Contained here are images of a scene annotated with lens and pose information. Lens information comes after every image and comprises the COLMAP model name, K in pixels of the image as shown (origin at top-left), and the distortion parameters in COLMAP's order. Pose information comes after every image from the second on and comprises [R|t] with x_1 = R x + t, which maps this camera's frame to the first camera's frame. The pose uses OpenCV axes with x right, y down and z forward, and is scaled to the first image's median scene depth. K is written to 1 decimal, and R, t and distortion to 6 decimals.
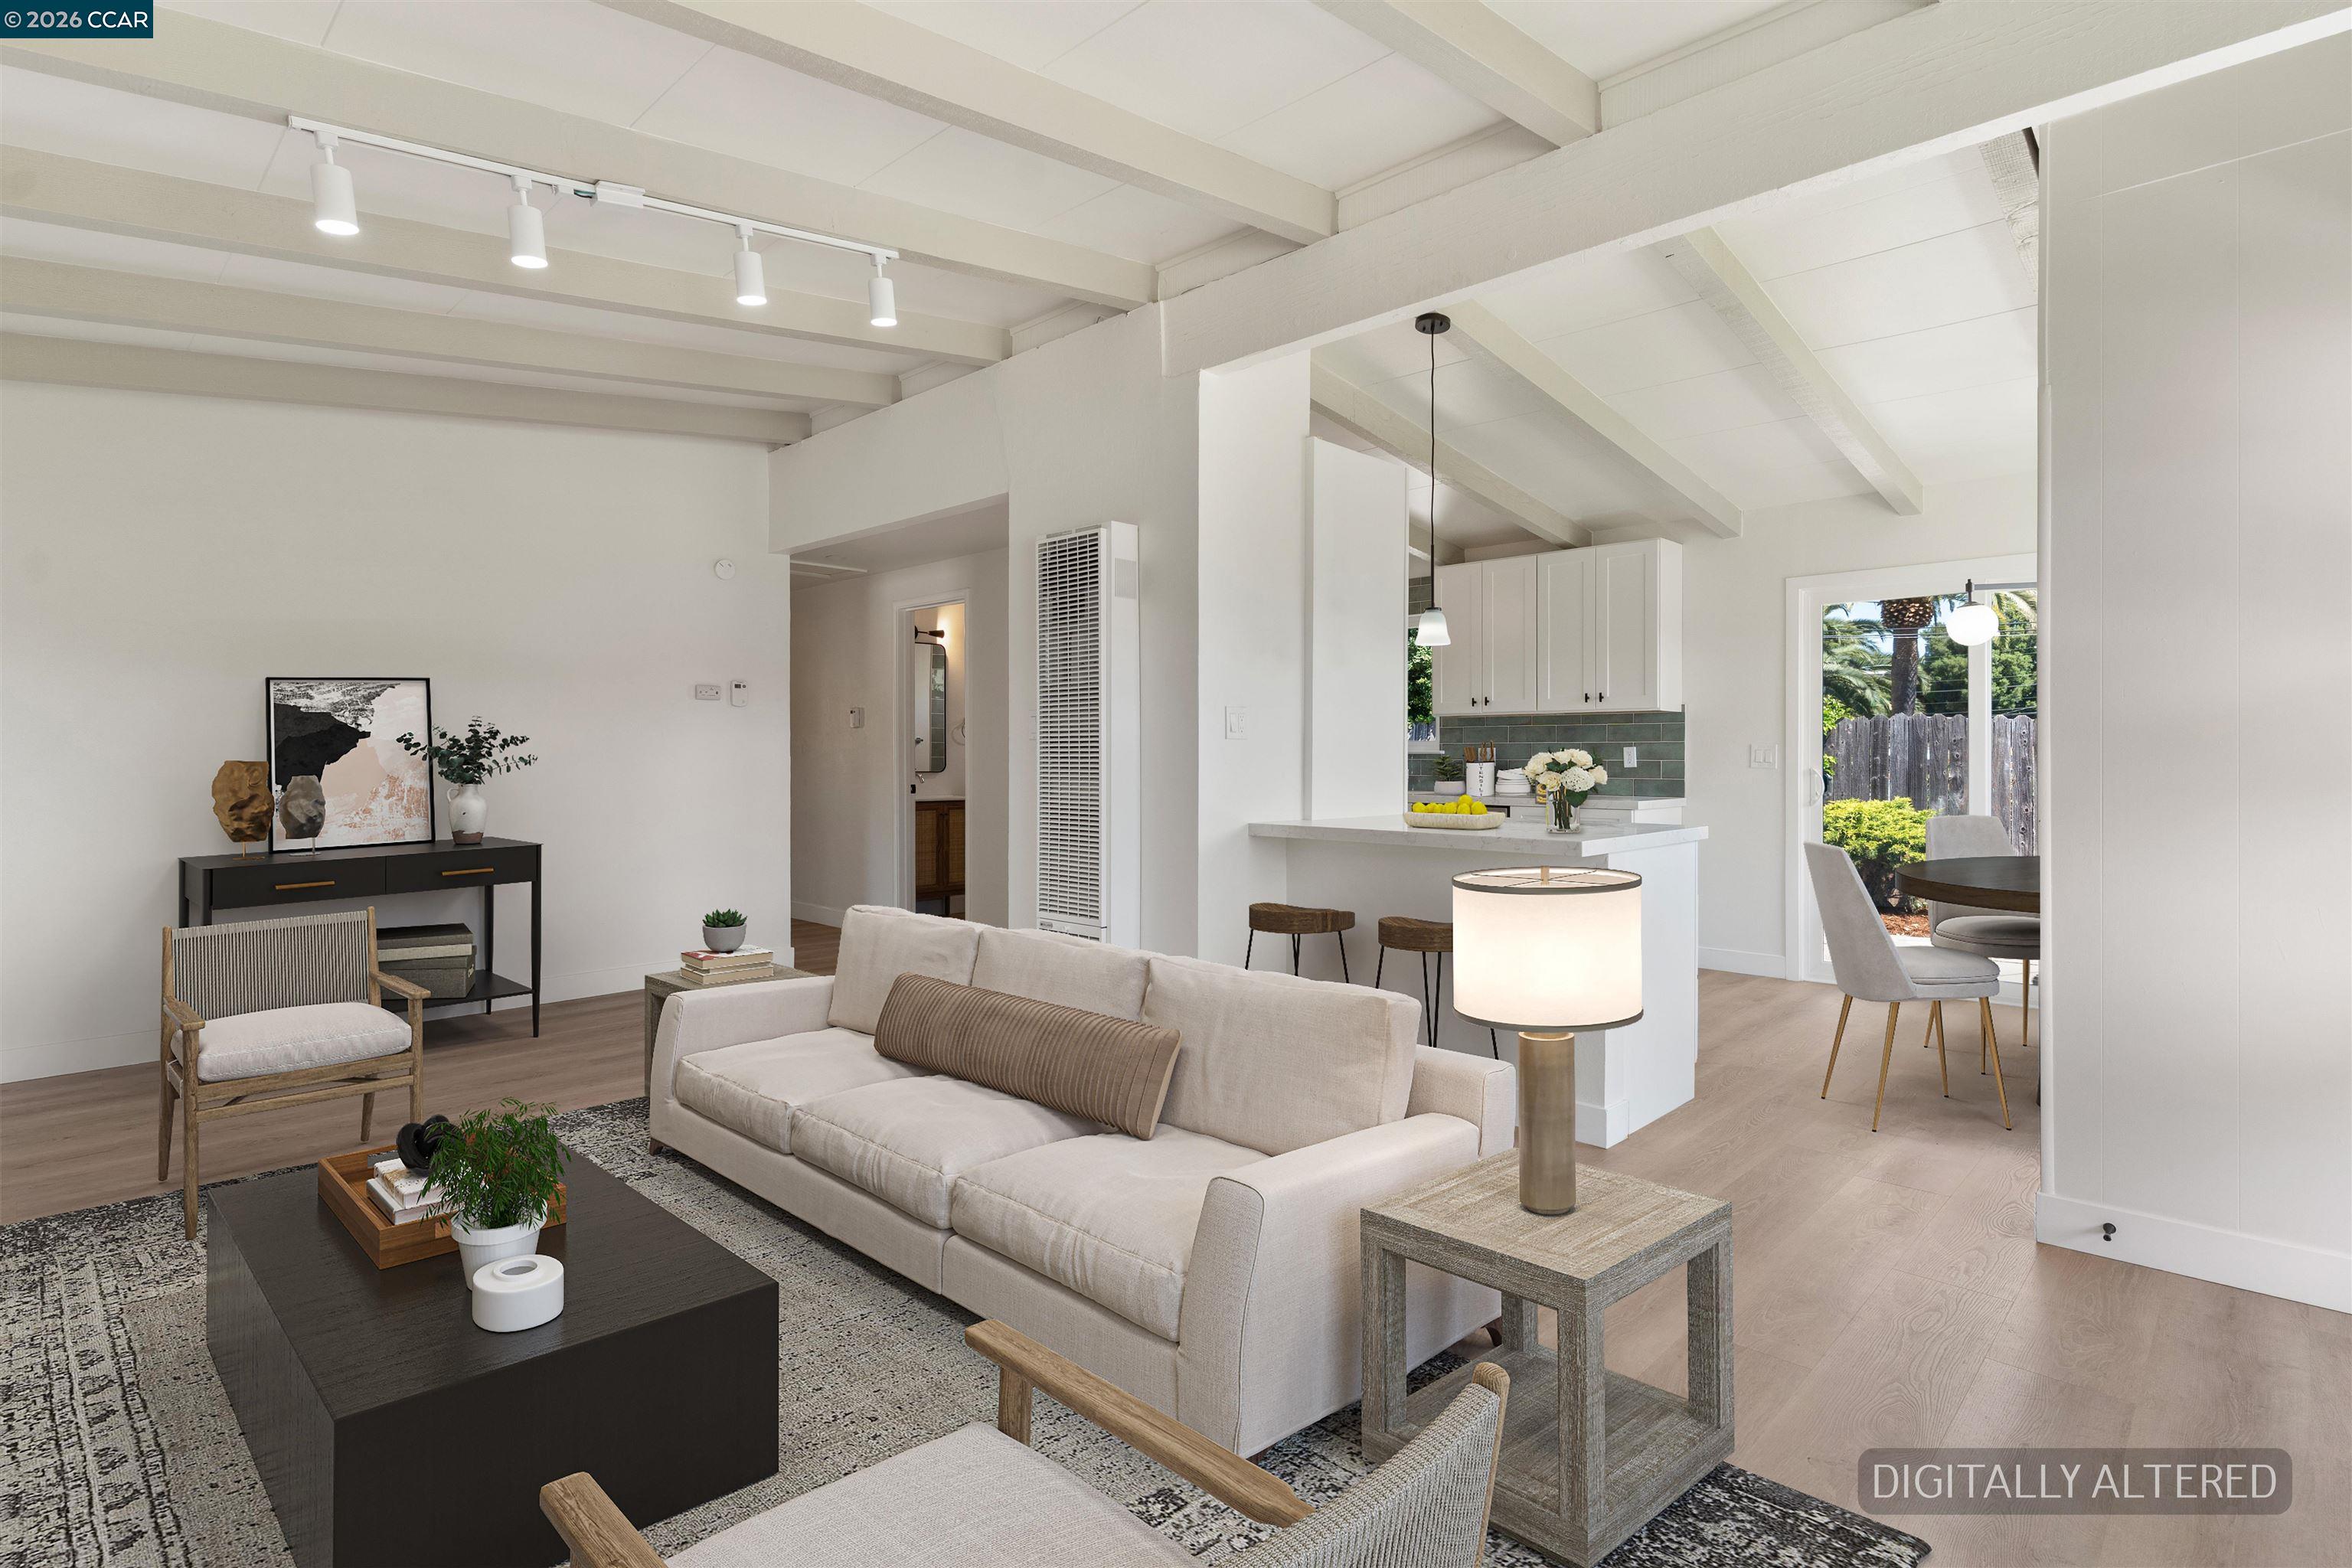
lens RADIAL K [[1148.7, 0, 1170.4], [0, 1148.7, 748.1], [0, 0, 1]] dist [0.002225, -0.000149]
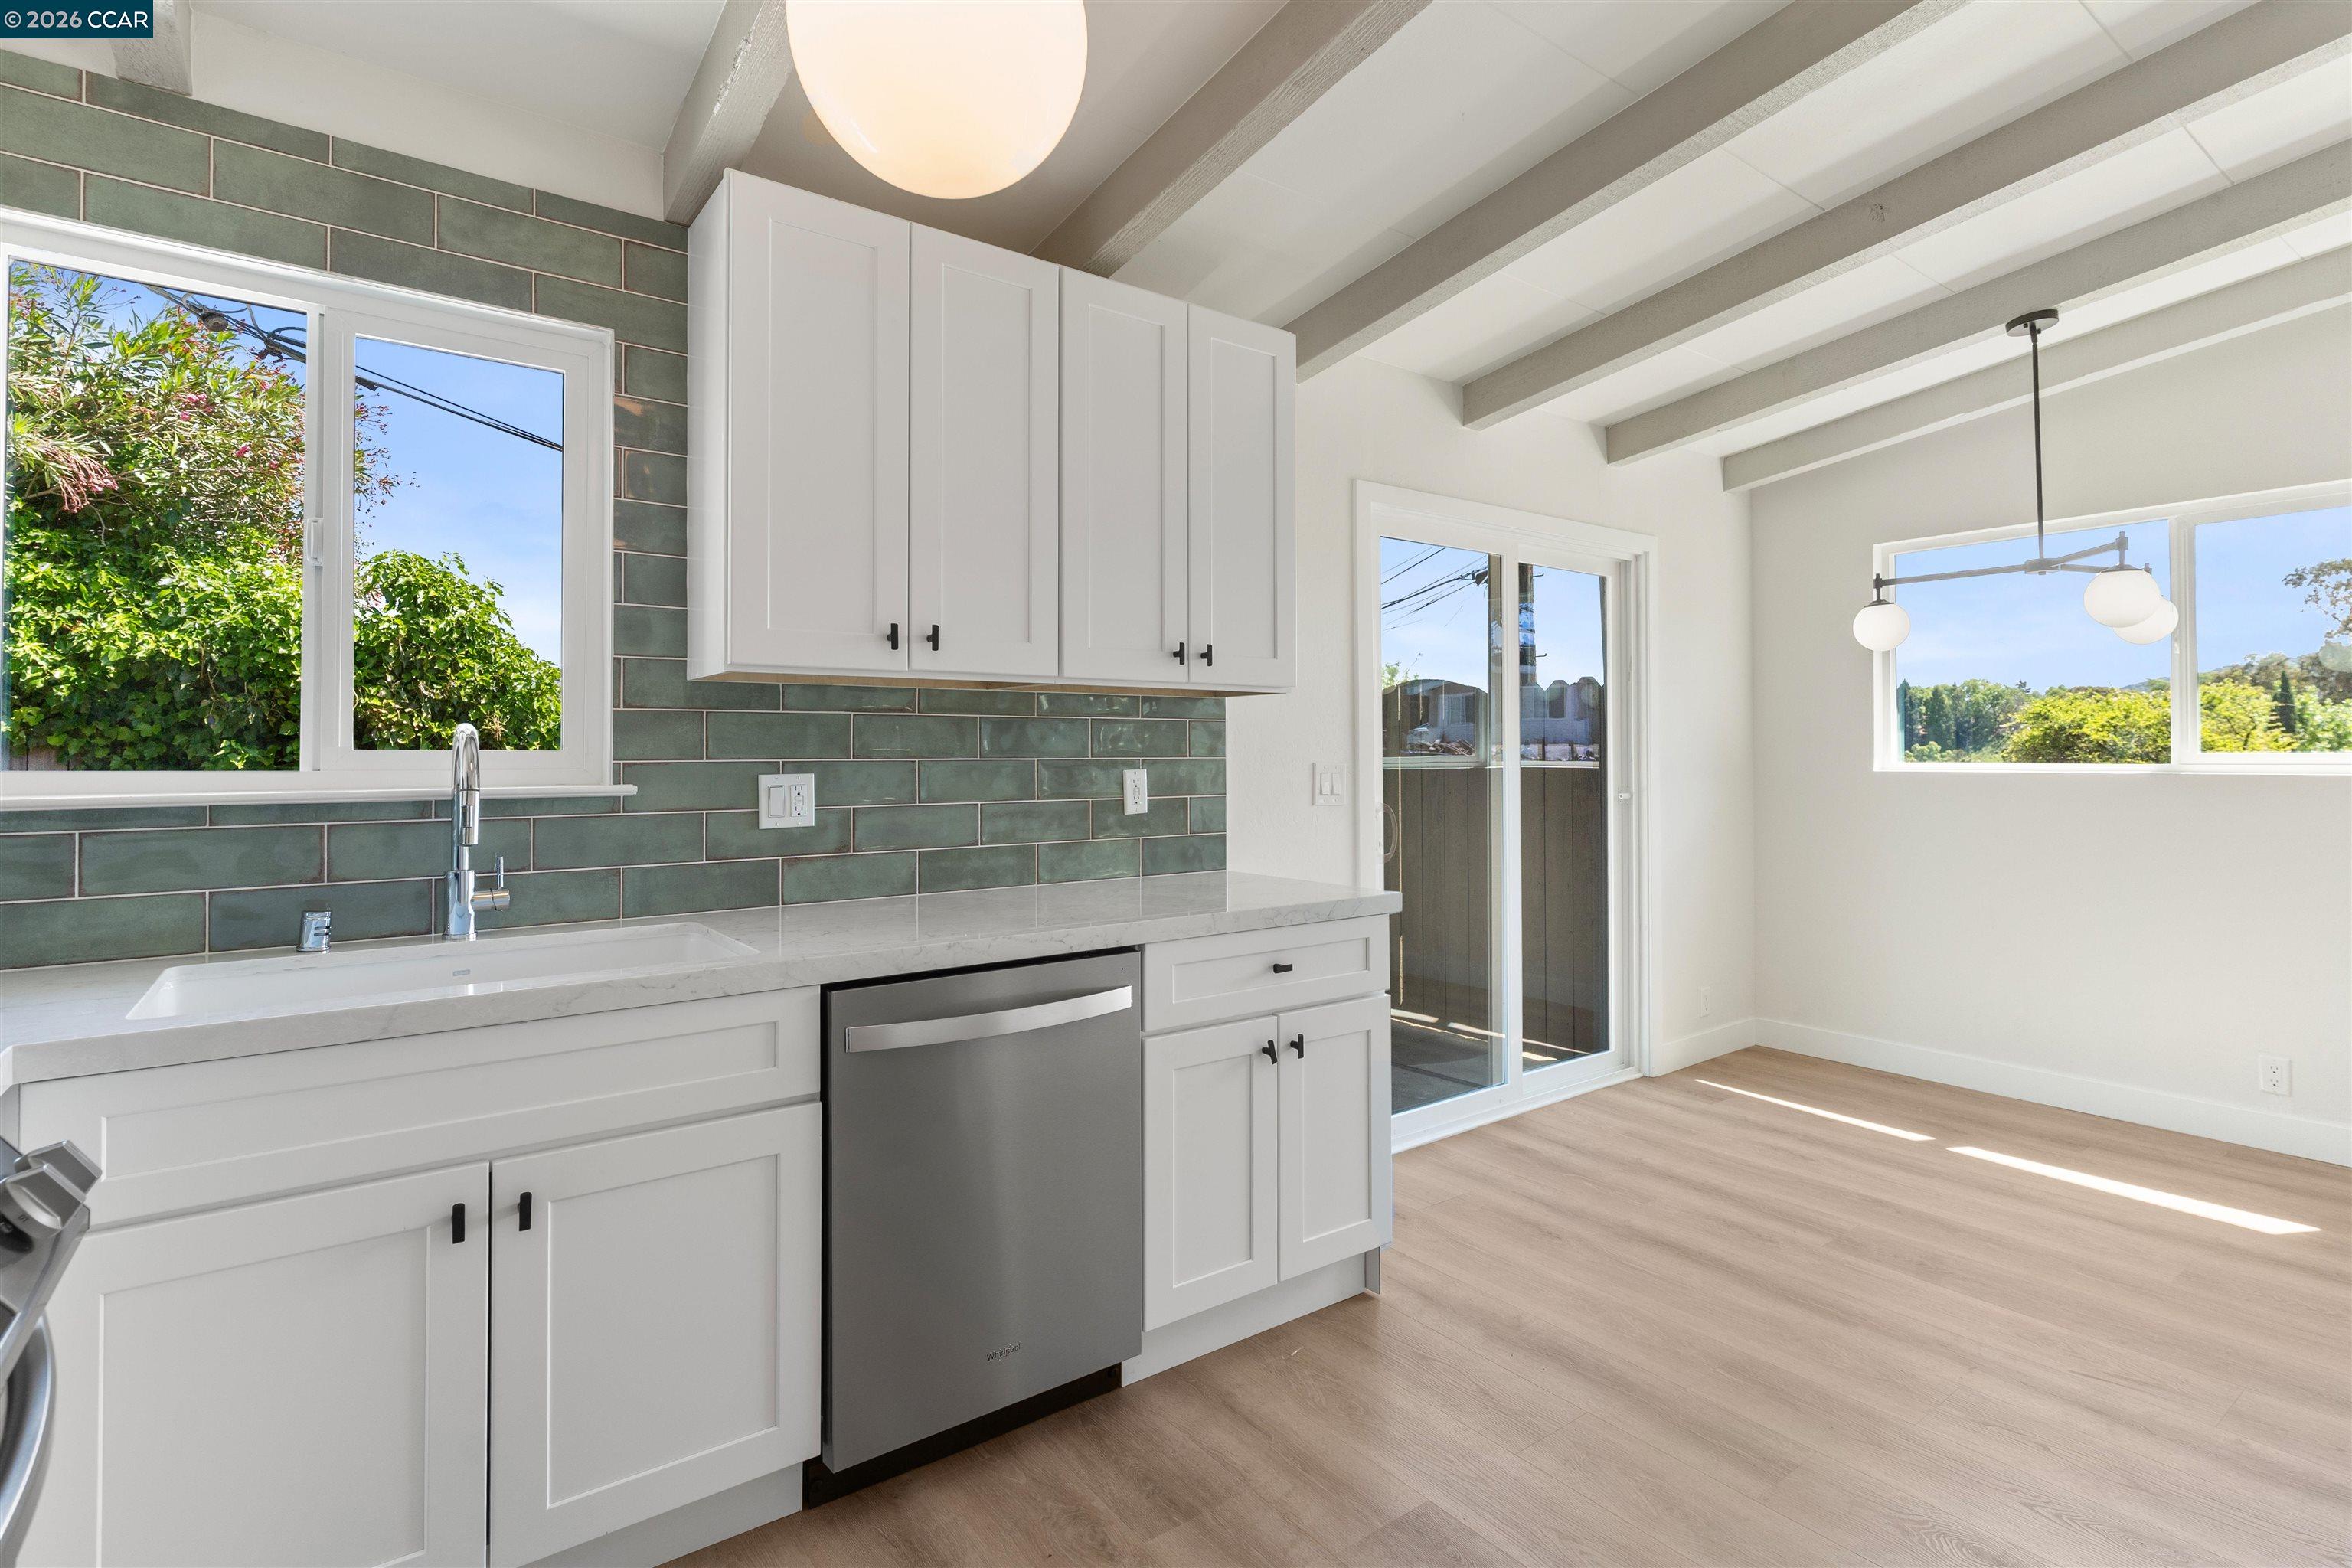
lens RADIAL K [[1137.7, 0, 1181.2], [0, 1137.7, 736.0], [0, 0, 1]] dist [0.002349, -0.000126]
pose [[0.158398, 0.012483, 0.987296, -0.039264], [-0.003695, 0.999921, -0.012050, -0.007420], [-0.987368, -0.001740, 0.158432, 0.784178]]
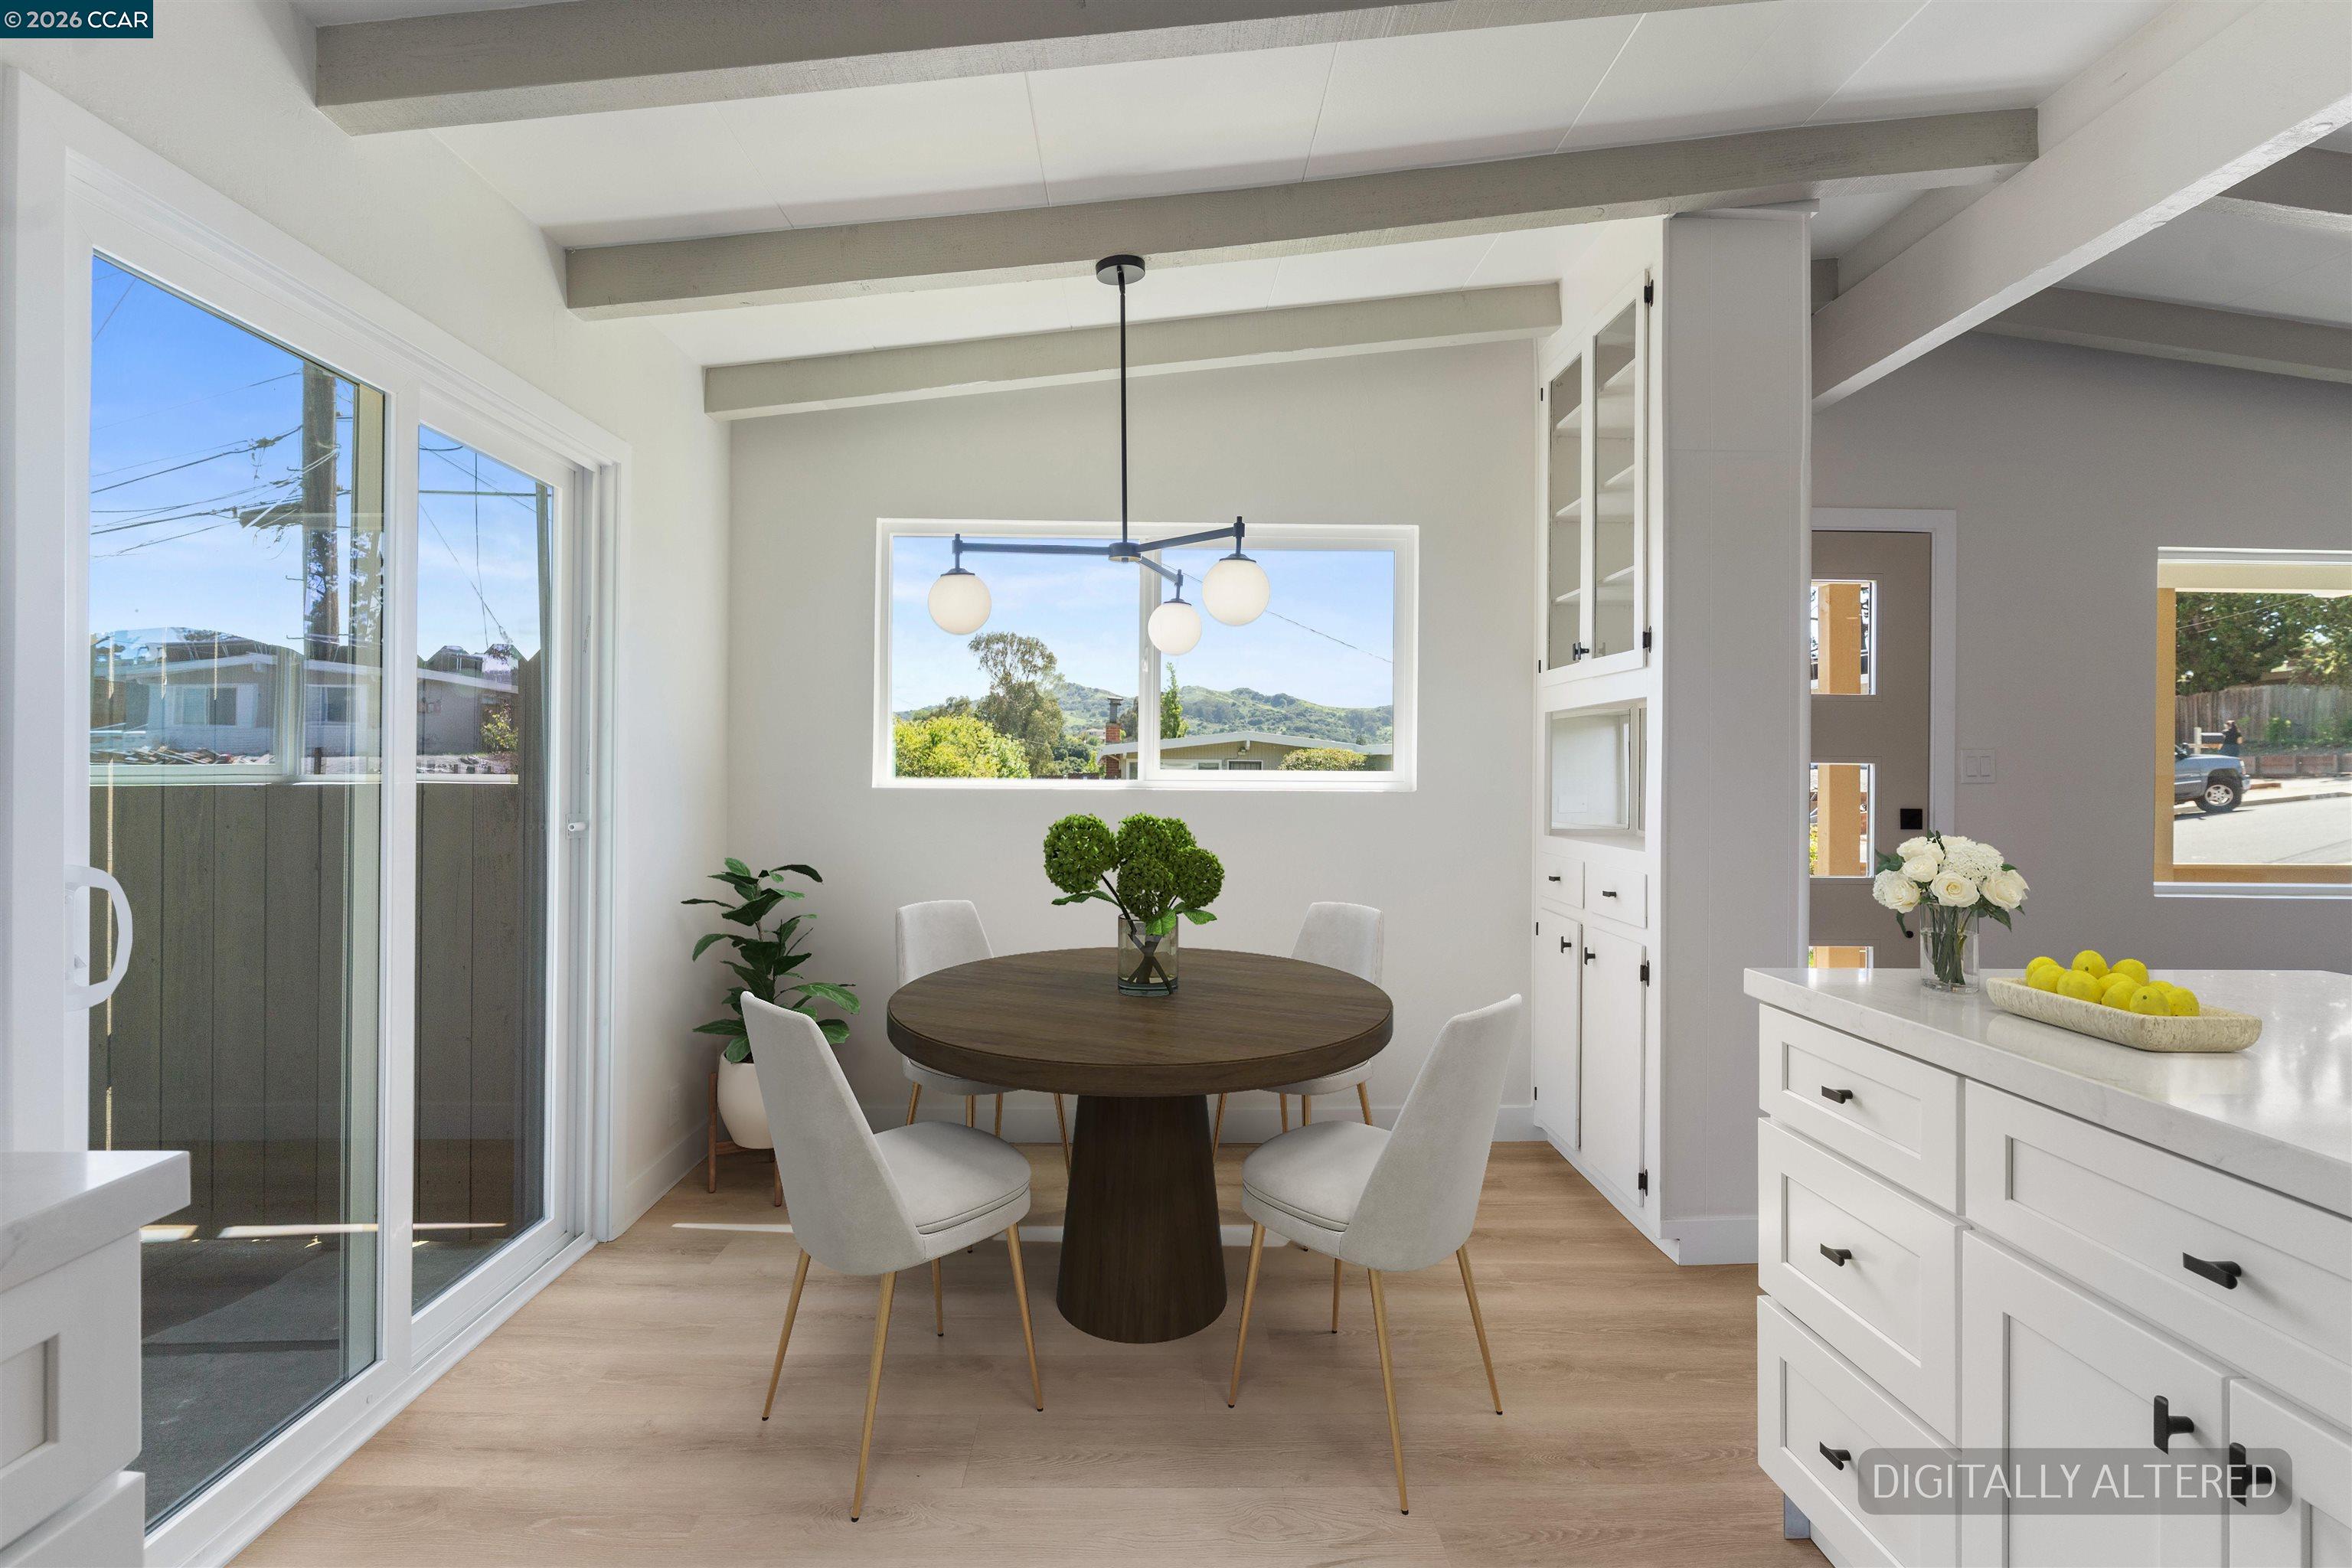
lens RADIAL K [[1142.9, 0, 1178.3], [0, 1142.9, 769.5], [0, 0, 1]] dist [0.000105, 0.000249]
pose [[-0.715805, -0.006030, 0.698274, 0.157705], [-0.014118, 0.999883, -0.005838, -0.004472], [-0.698157, -0.014038, -0.715807, 0.786761]]
